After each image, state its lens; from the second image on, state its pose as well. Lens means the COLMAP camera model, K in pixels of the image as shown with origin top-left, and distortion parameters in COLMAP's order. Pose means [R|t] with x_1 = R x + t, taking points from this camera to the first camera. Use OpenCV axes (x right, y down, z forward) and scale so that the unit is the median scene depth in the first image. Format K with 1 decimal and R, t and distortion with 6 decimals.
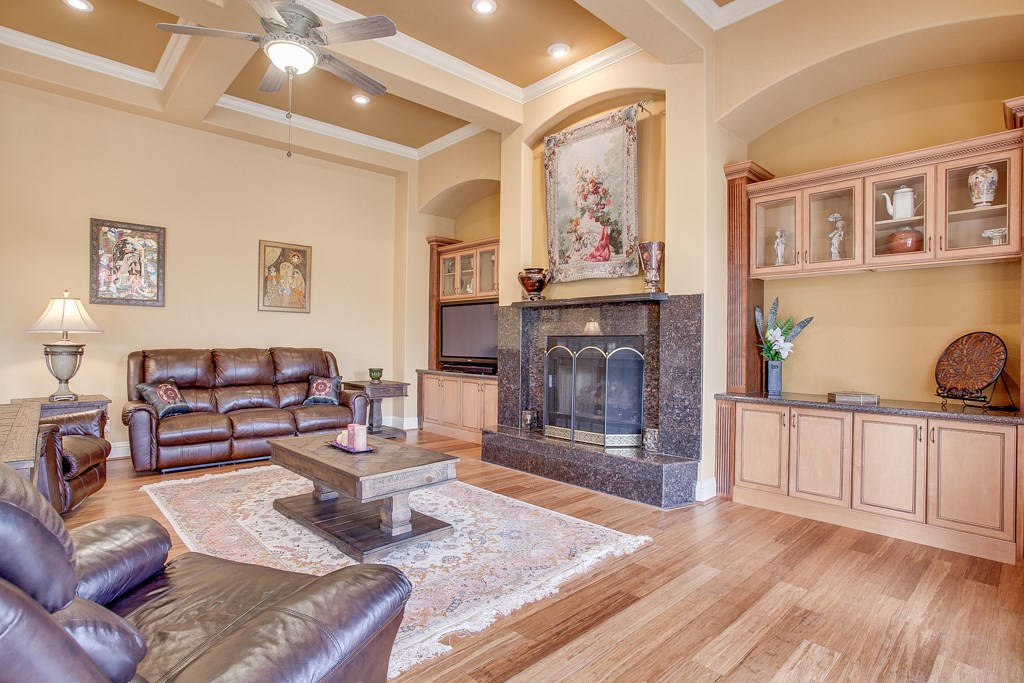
lens RADIAL K [[513.2, 0, 512.0], [0, 513.2, 337.6], [0, 0, 1]] dist [-0.022708, 0.000820]
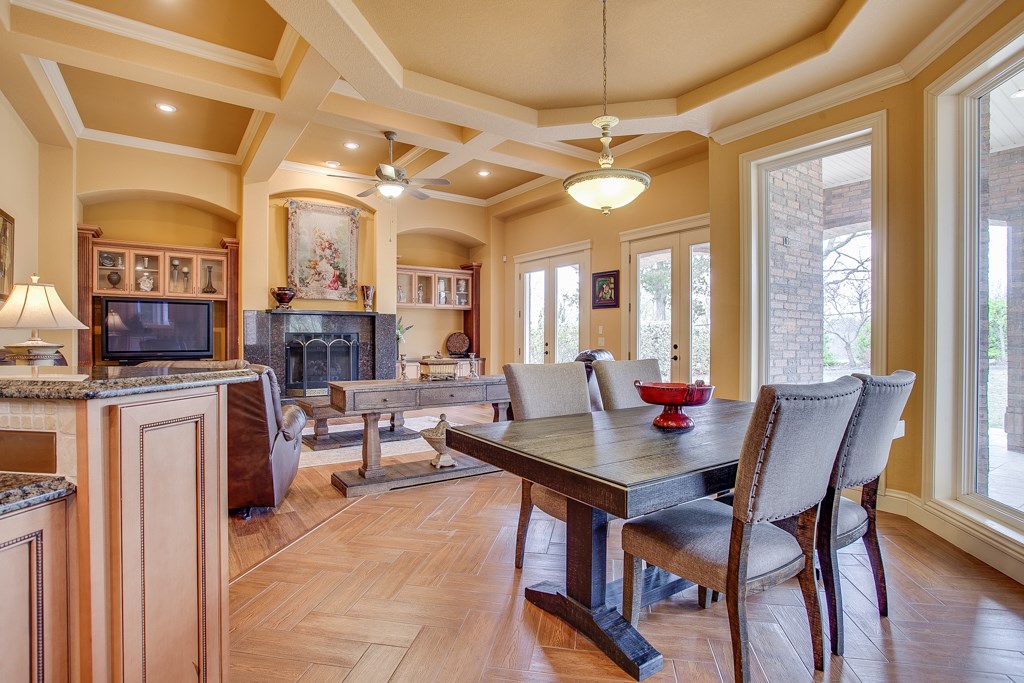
lens RADIAL K [[513.2, 0, 512.7], [0, 513.2, 340.6], [0, 0, 1]] dist [-0.022708, 0.000820]
pose [[0.162504, -0.011461, 0.986641, -1.436255], [-0.006381, 0.999899, 0.012666, -0.003927], [-0.986687, -0.008354, 0.162414, 0.127180]]
